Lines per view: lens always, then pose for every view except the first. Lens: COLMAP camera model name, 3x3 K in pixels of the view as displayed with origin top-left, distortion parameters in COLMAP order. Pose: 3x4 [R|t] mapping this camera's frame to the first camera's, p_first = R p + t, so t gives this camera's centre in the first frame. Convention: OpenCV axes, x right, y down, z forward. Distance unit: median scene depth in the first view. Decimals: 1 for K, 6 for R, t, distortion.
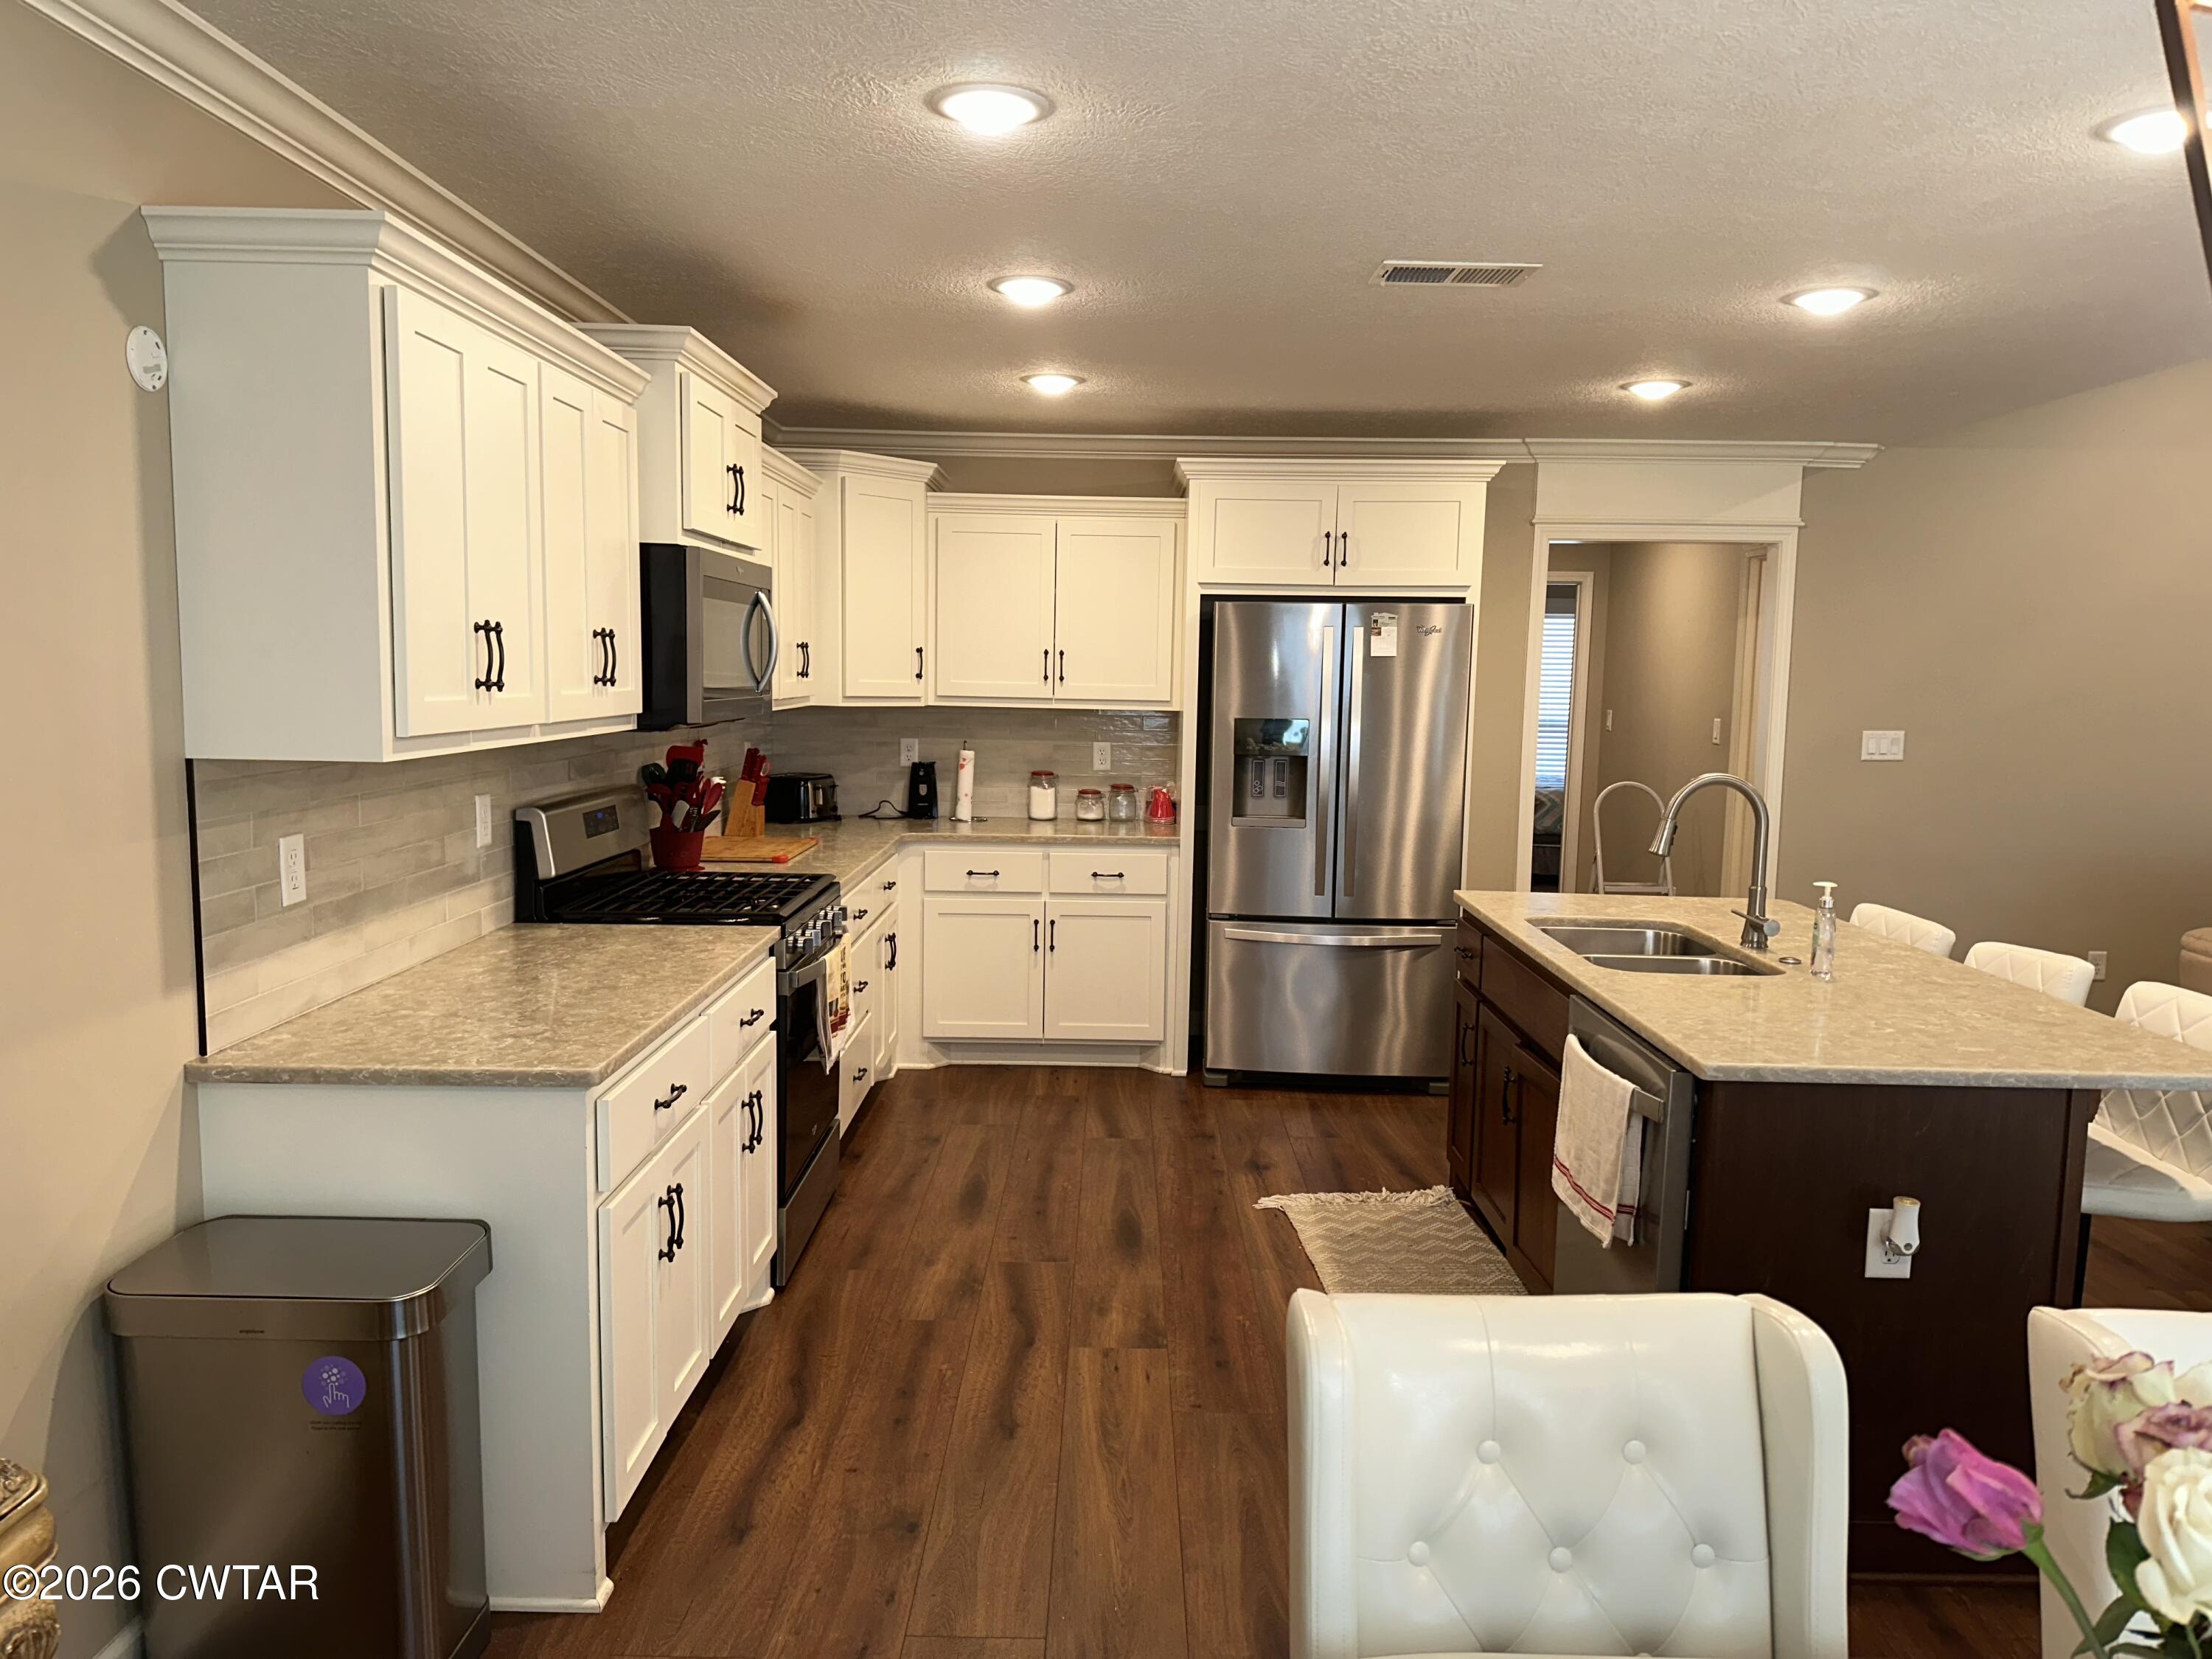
lens RADIAL K [[1545.0, 0, 1106.0], [0, 1545.0, 829.5], [0, 0, 1]] dist [0.182107, -0.321250]
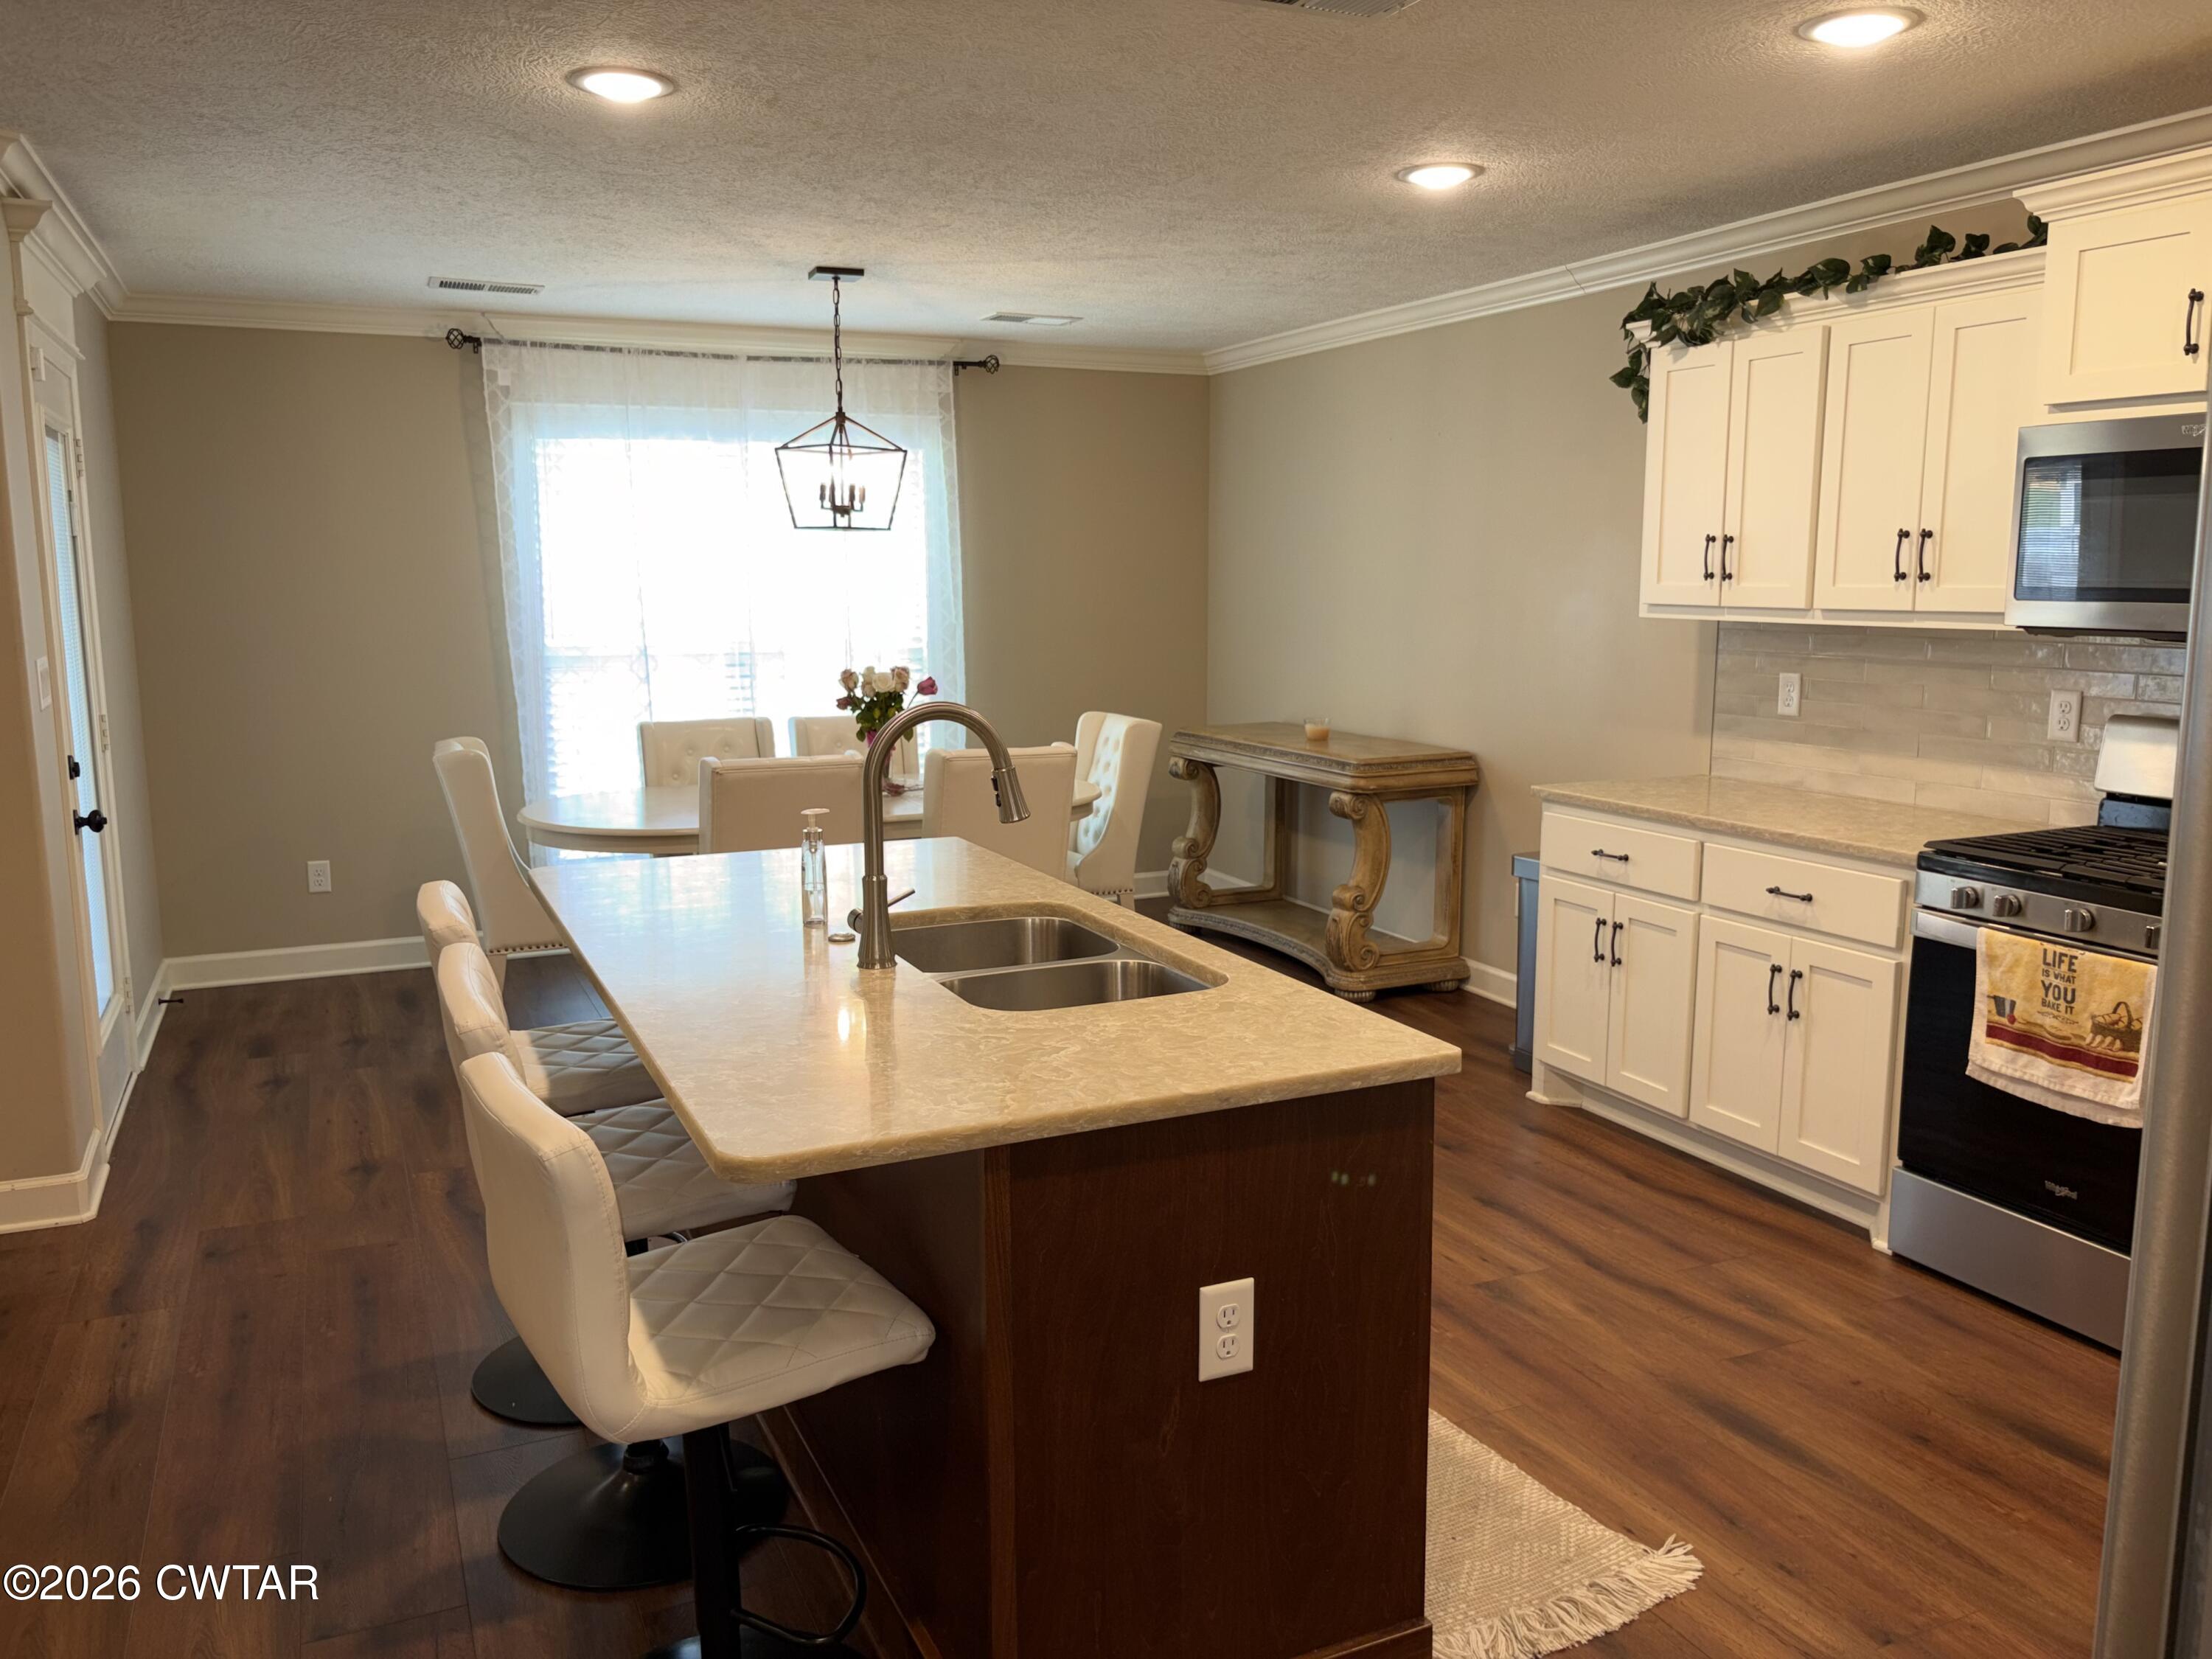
lens RADIAL K [[1685.6, 0, 1106.0], [0, 1685.6, 829.5], [0, 0, 1]] dist [0.005165, 0.002207]
pose [[-0.905225, 0.048578, -0.422148, 0.422090], [-0.059609, 0.969104, 0.239341, -0.105177], [0.420732, 0.241821, -0.874361, 1.124268]]
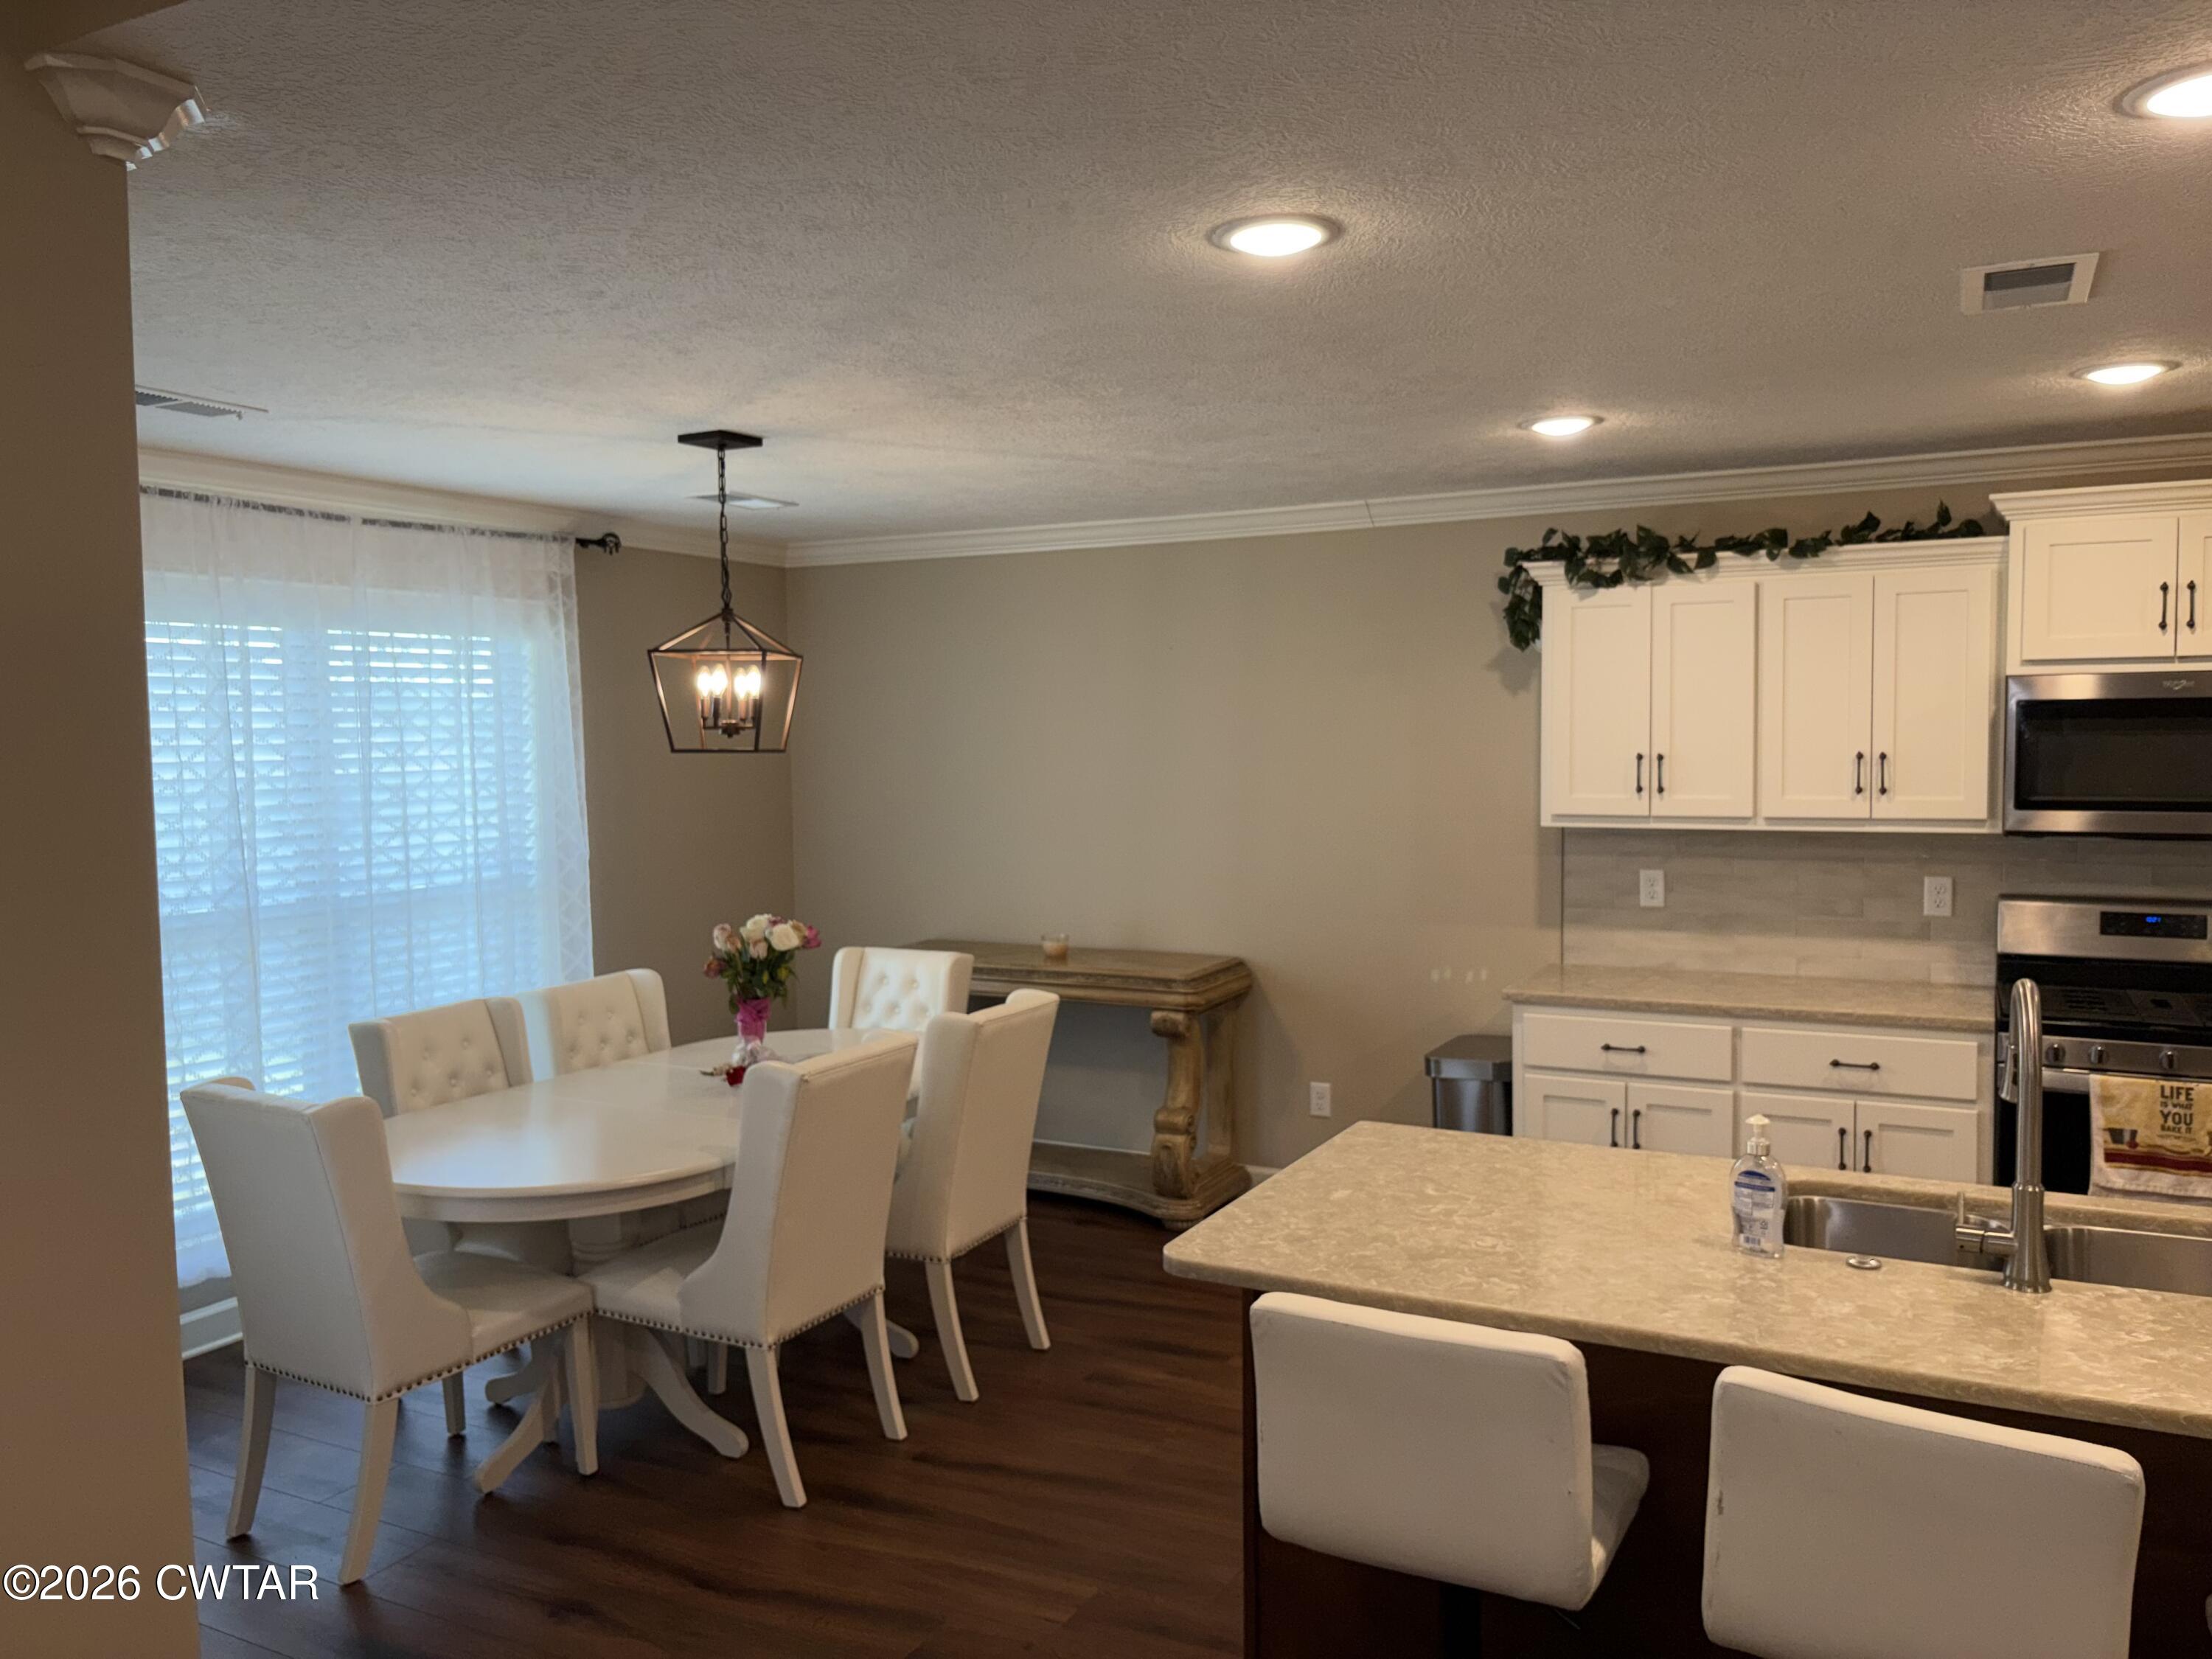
lens RADIAL K [[1685.6, 0, 1106.0], [0, 1685.6, 829.5], [0, 0, 1]] dist [0.005165, 0.002207]
pose [[-0.456518, 0.040138, -0.888808, 0.760707], [-0.090363, 0.991724, 0.091199, -0.081934], [0.885113, 0.121949, -0.449113, 0.658978]]
